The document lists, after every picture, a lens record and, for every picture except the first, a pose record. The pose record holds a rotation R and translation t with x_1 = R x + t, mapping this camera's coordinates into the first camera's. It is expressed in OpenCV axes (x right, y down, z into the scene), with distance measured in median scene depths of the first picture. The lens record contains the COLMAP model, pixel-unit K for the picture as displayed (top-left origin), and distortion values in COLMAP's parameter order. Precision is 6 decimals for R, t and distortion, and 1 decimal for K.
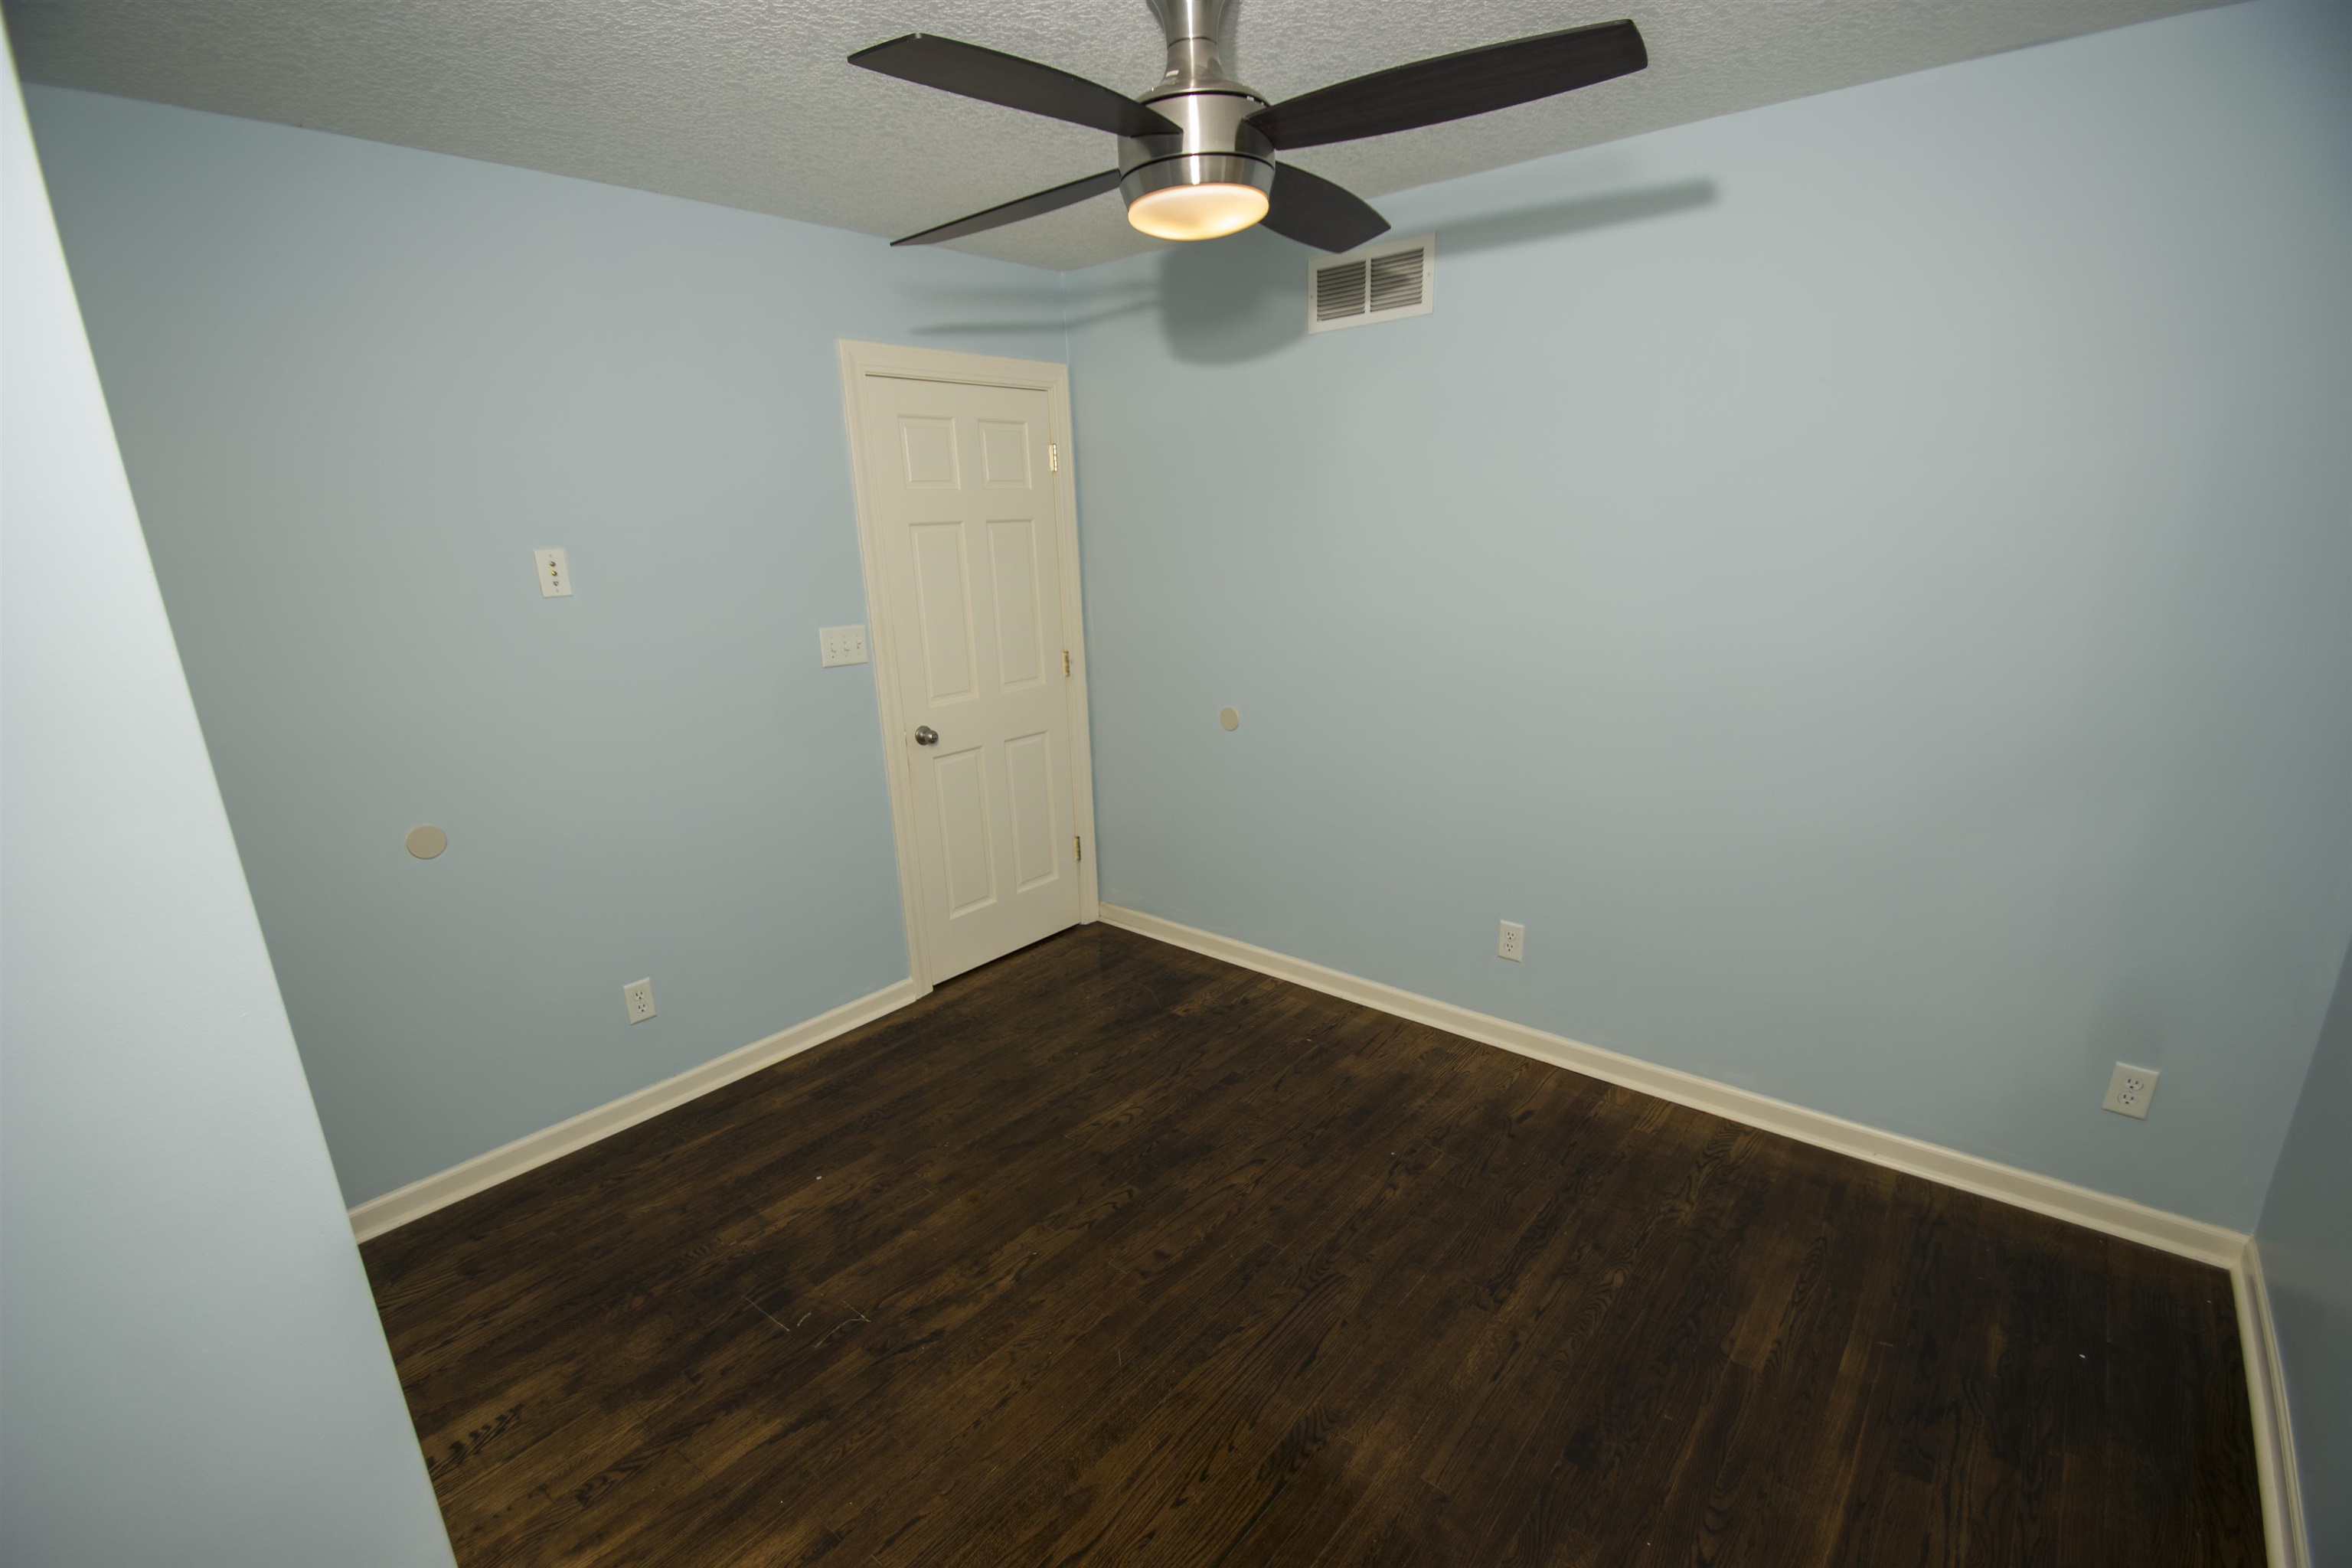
lens RADIAL K [[1038.3, 0, 1159.2], [0, 1038.3, 834.4], [0, 0, 1]] dist [0.021856, -0.023809]
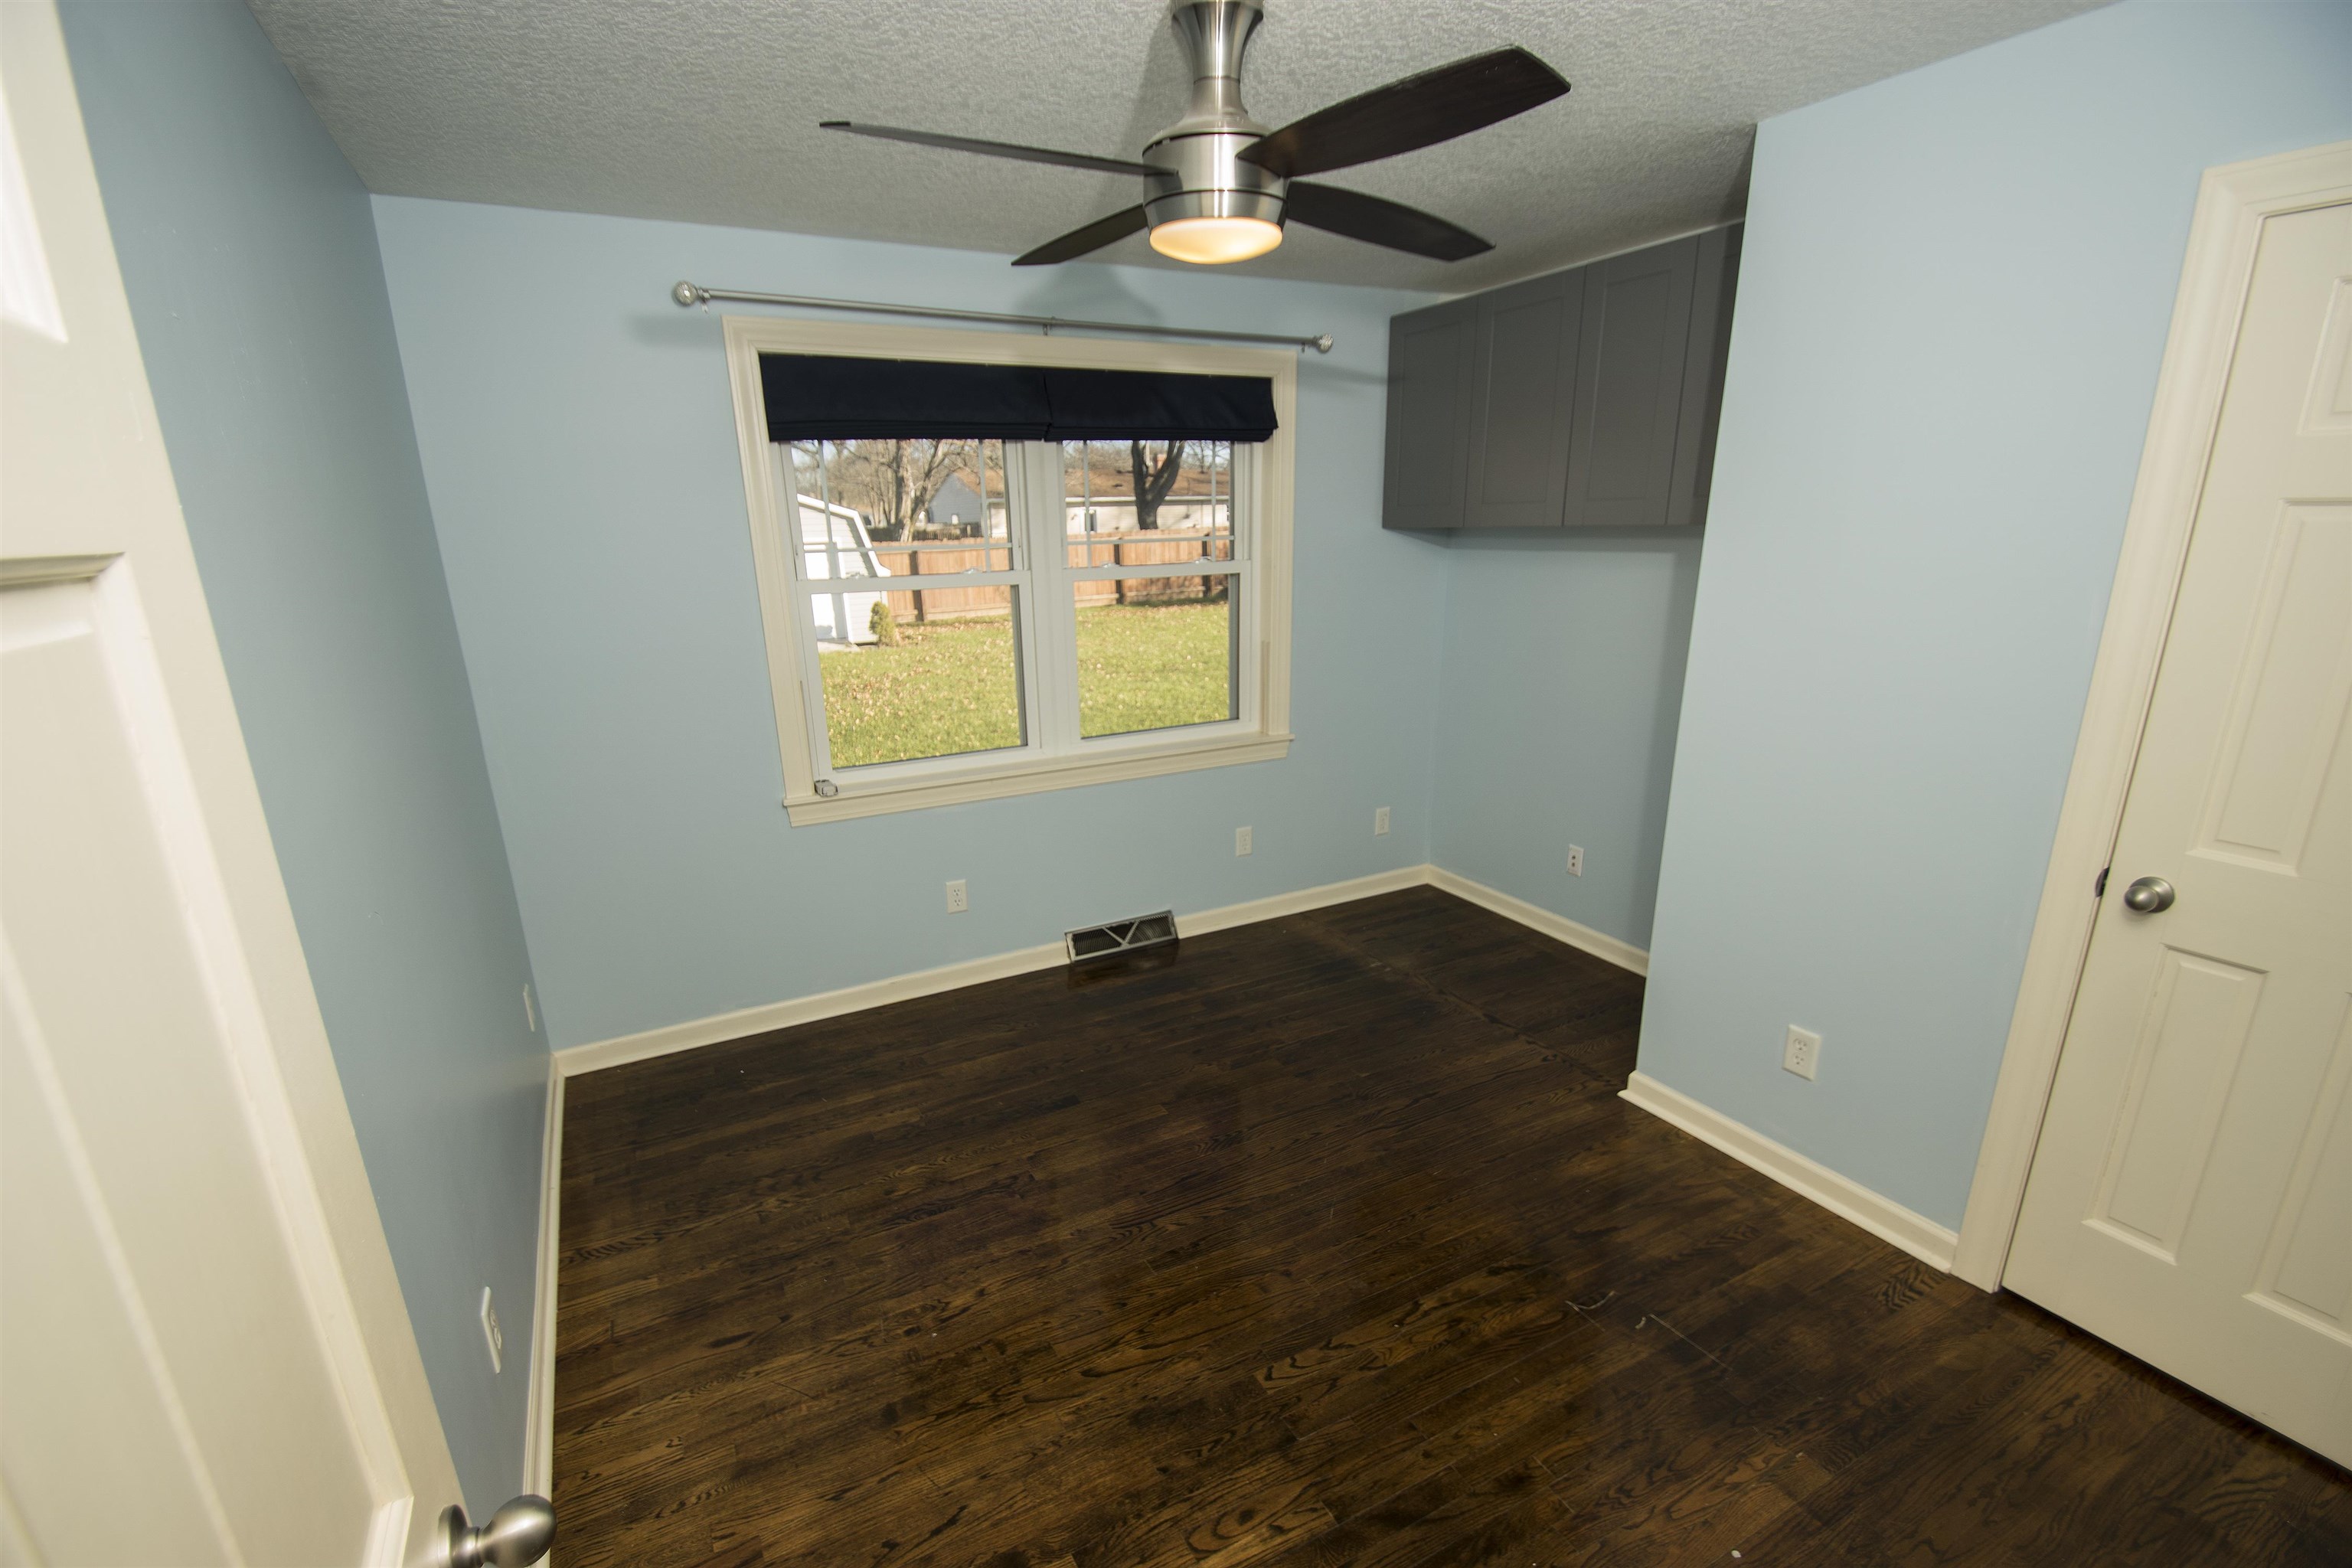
lens RADIAL K [[1038.3, 0, 1159.2], [0, 1038.3, 834.4], [0, 0, 1]] dist [0.021856, -0.023809]
pose [[-0.928577, -0.057071, 0.366725, -0.240437], [0.156478, 0.835788, 0.526283, -0.473080], [-0.336540, 0.546079, -0.767163, 1.560634]]
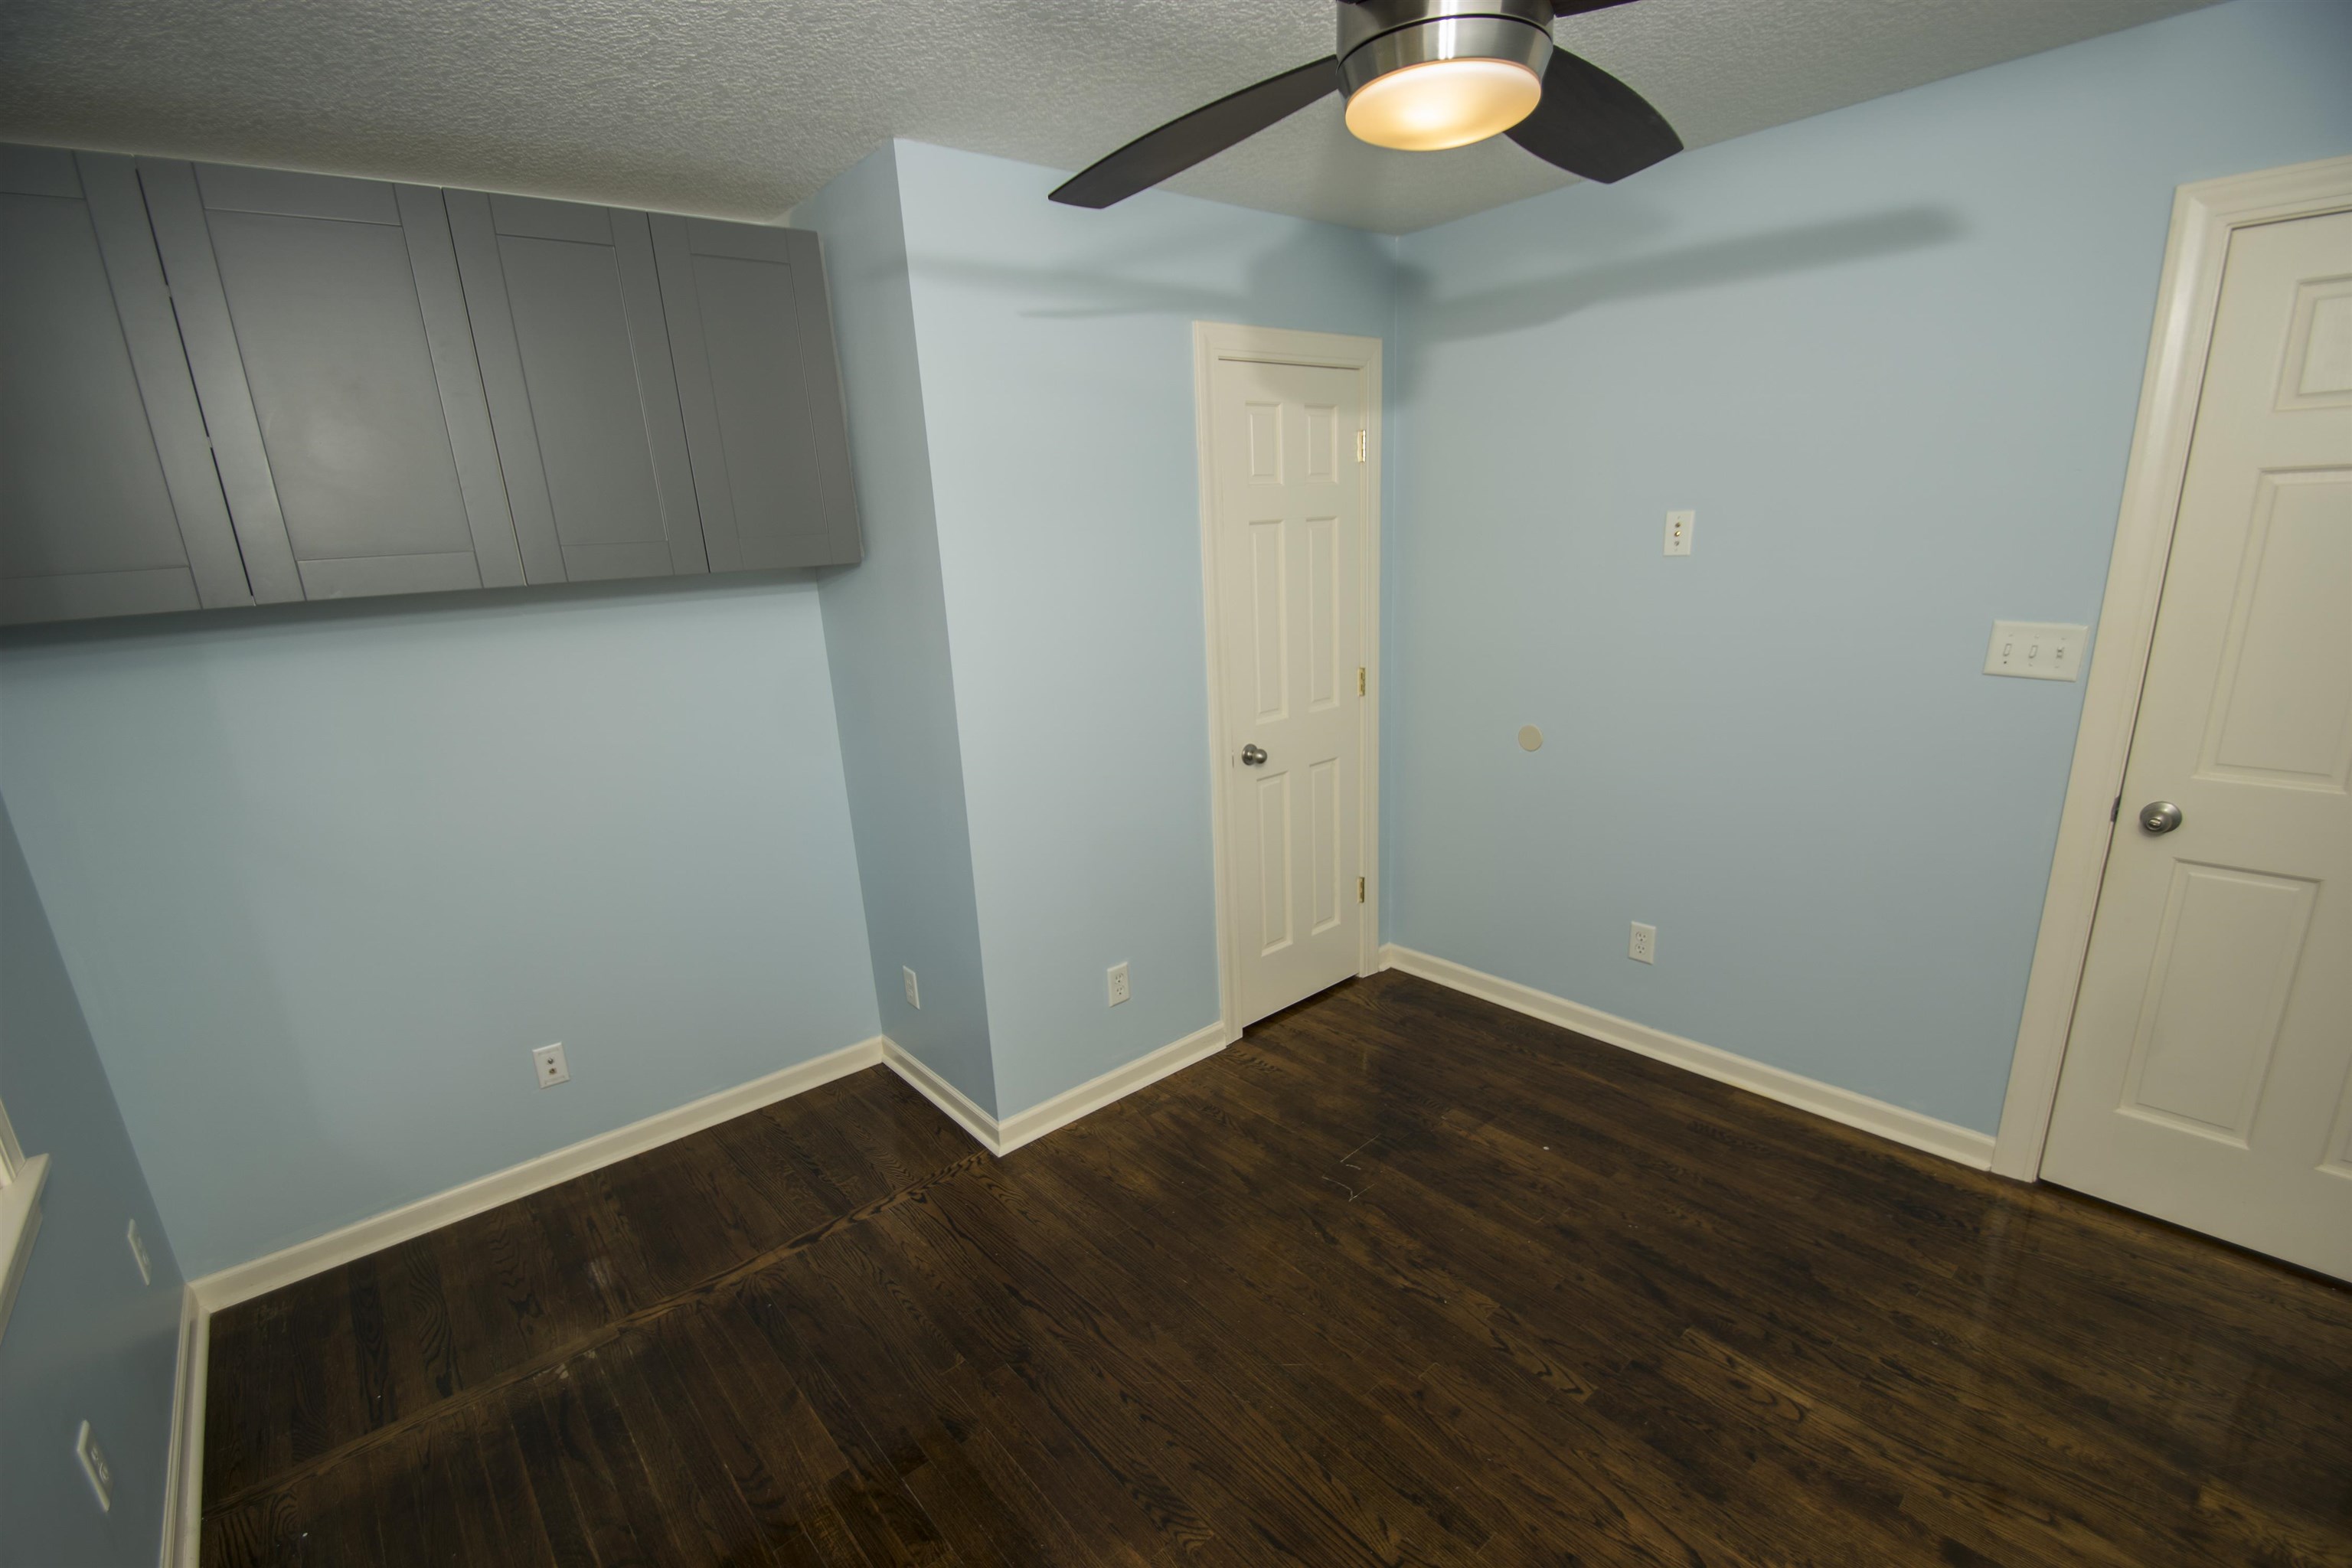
lens RADIAL K [[1038.3, 0, 1159.2], [0, 1038.3, 834.4], [0, 0, 1]] dist [0.021856, -0.023809]
pose [[-0.158460, 0.318657, -0.934531, 0.667962], [-0.232098, 0.907946, 0.348947, -0.244419], [0.959698, 0.272197, -0.069914, 0.720111]]
